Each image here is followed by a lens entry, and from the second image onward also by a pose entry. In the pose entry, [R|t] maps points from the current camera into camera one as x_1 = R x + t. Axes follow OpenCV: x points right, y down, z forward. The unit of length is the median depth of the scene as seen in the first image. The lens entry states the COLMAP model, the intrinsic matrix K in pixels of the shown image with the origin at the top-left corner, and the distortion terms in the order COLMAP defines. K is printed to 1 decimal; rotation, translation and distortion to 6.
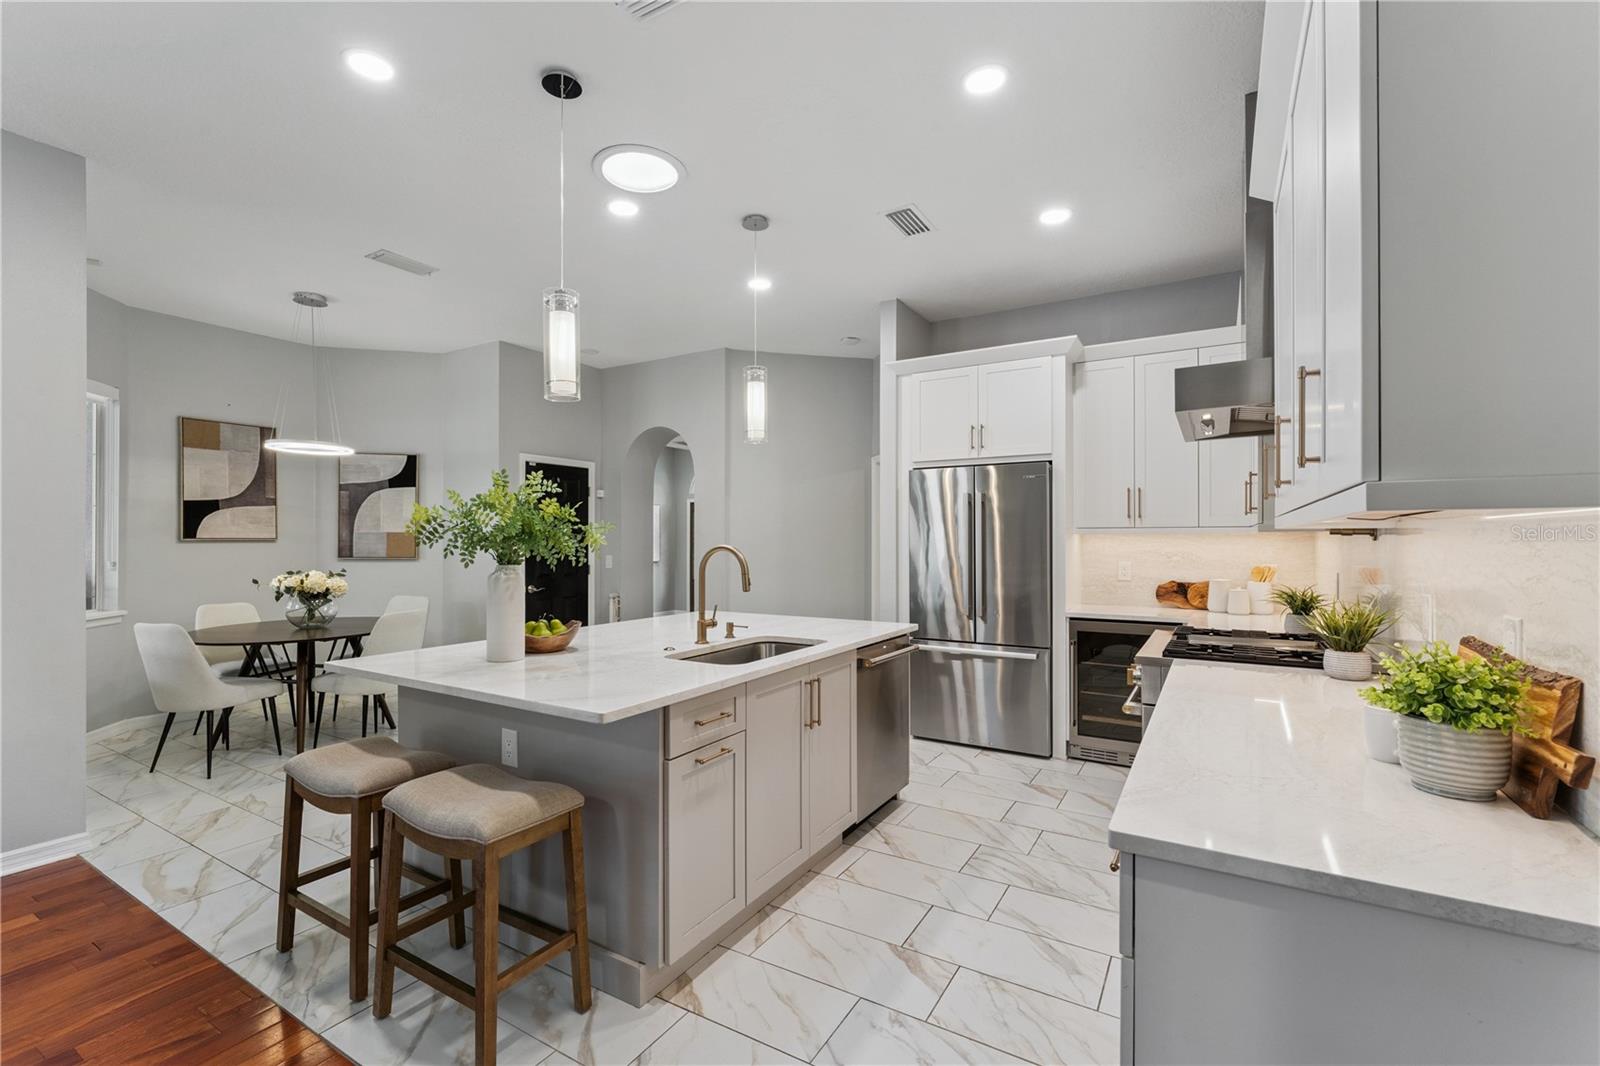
lens RADIAL K [[697.9, 0, 790.1], [0, 697.9, 535.9], [0, 0, 1]] dist [-0.001509, -0.000953]
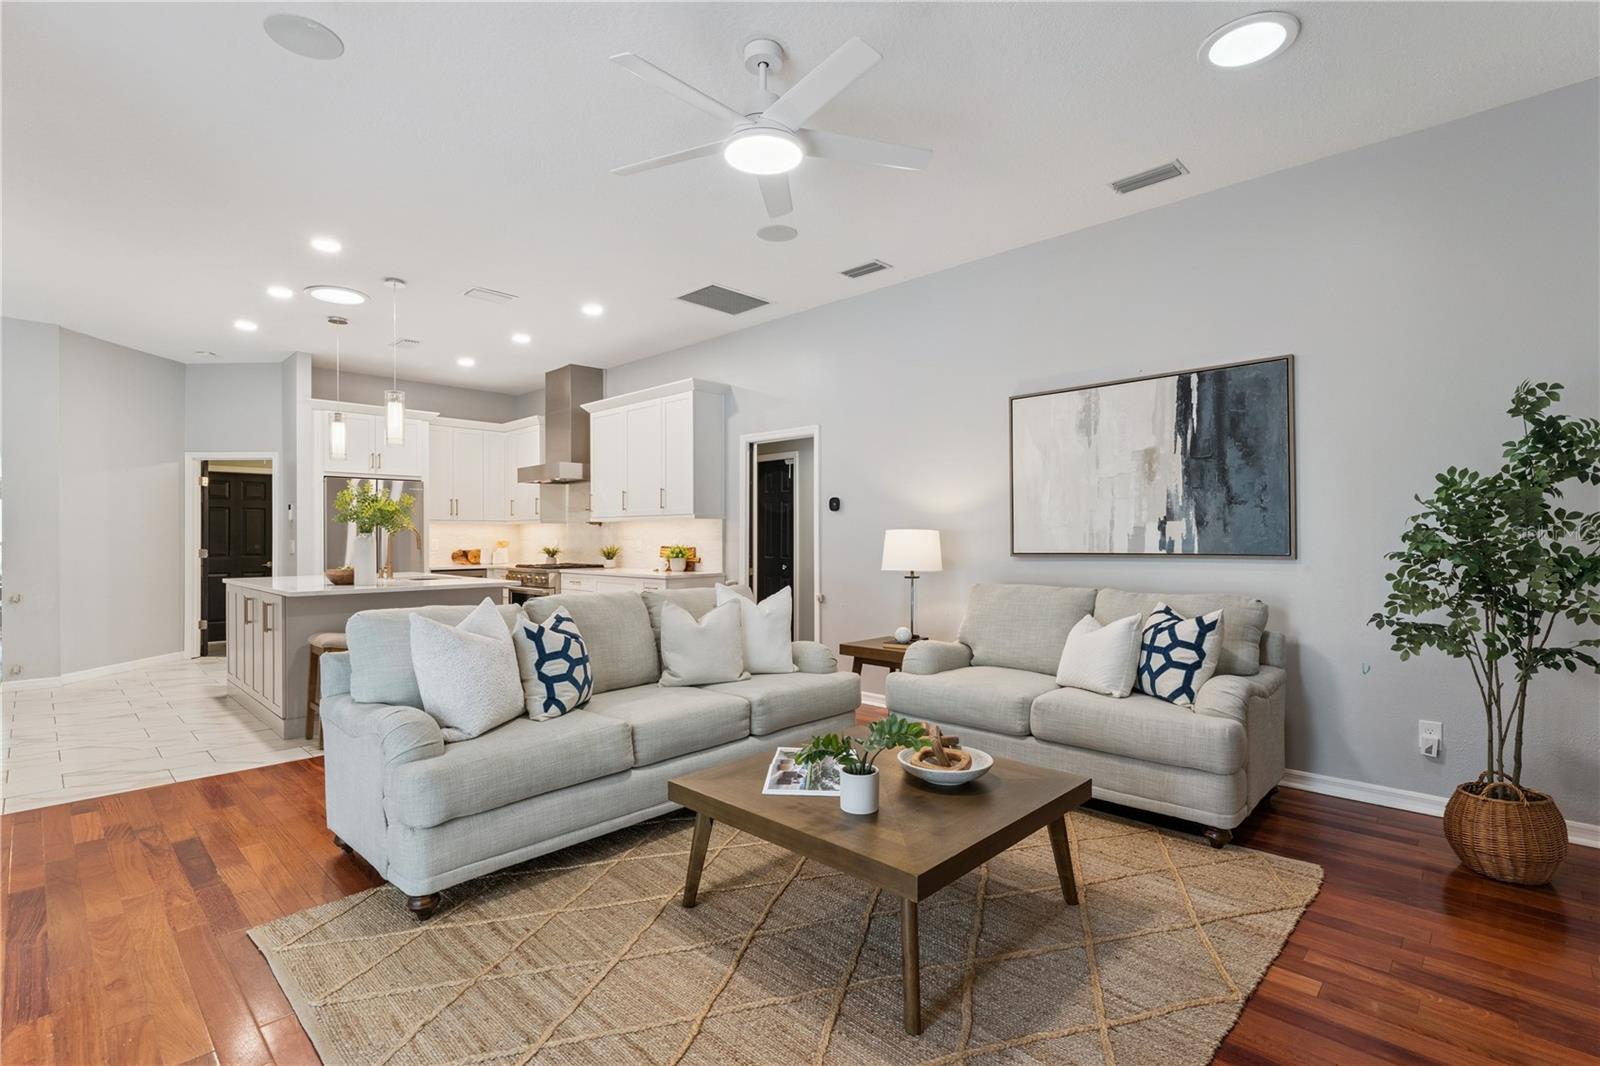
lens RADIAL K [[740.9, 0, 788.8], [0, 740.9, 540.1], [0, 0, 1]] dist [0.001628, -0.000403]
pose [[0.218960, -0.002828, 0.975730, -1.186203], [-0.003475, 0.999987, 0.003678, 0.028579], [-0.975728, -0.004197, 0.218948, -0.286619]]
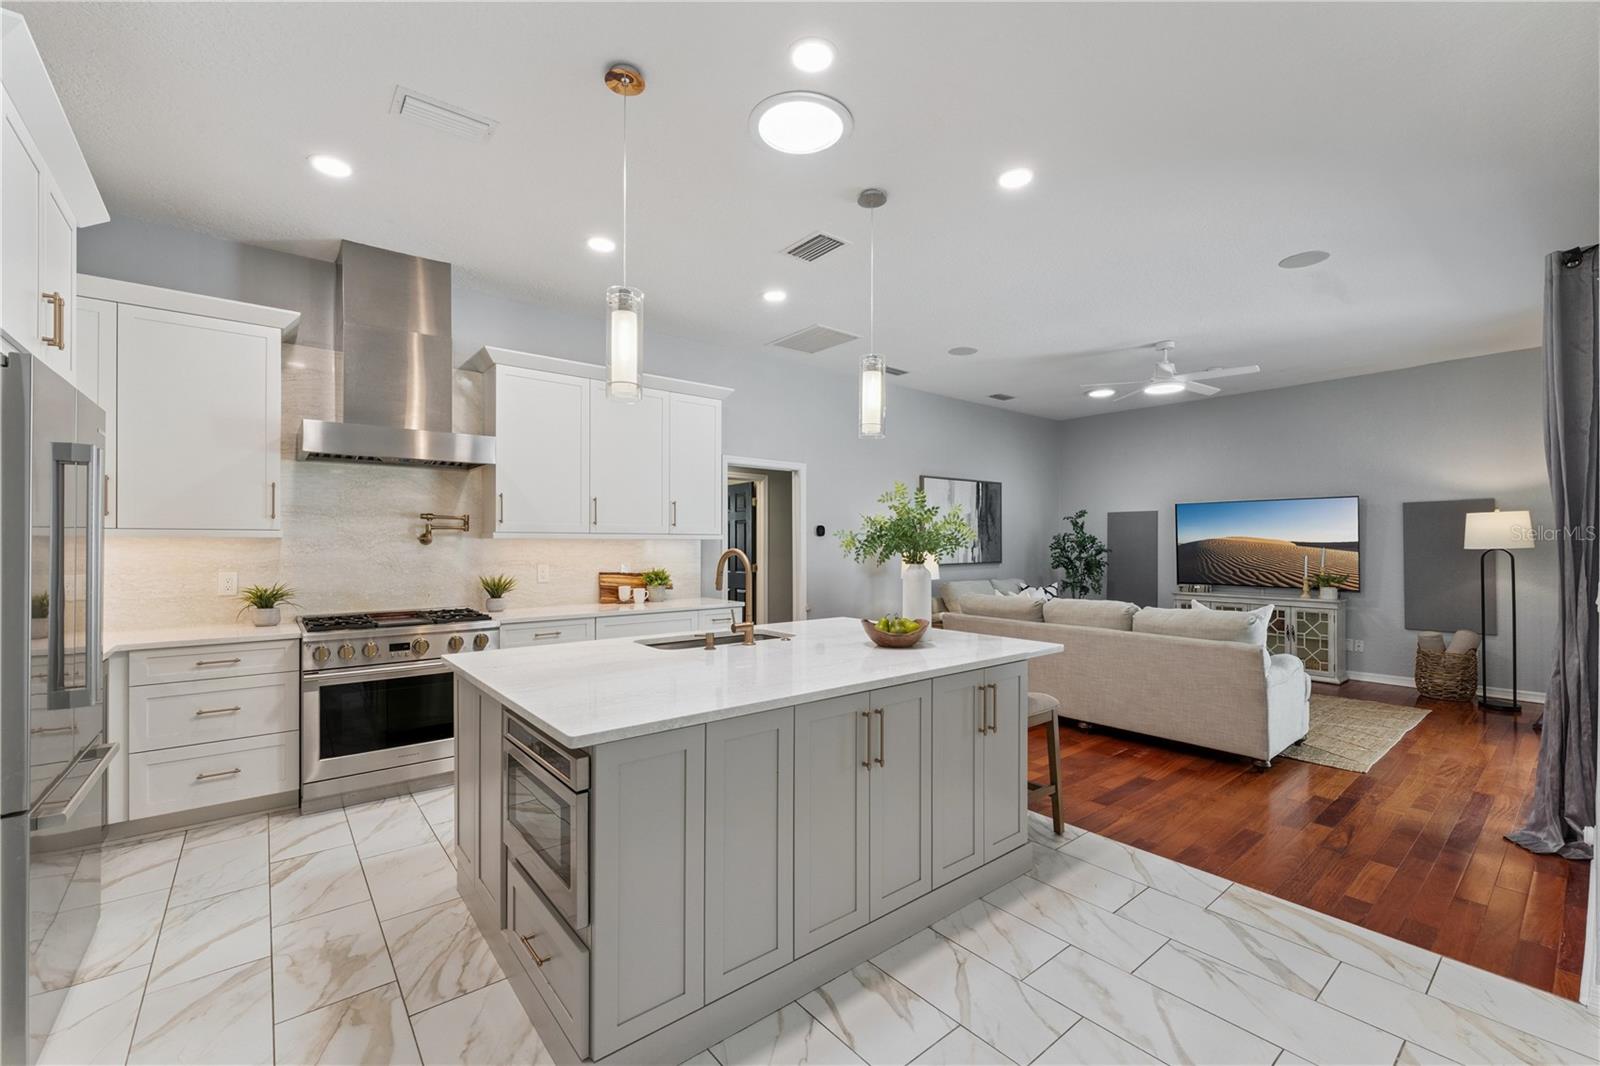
lens RADIAL K [[662.0, 0, 797.2], [0, 662.0, 542.0], [0, 0, 1]] dist [-0.002635, 0.000456]
pose [[-0.943748, 0.003431, 0.330648, -0.345141], [0.000304, 0.999955, -0.009508, 0.008490], [-0.330666, -0.008873, -0.943706, 1.268429]]
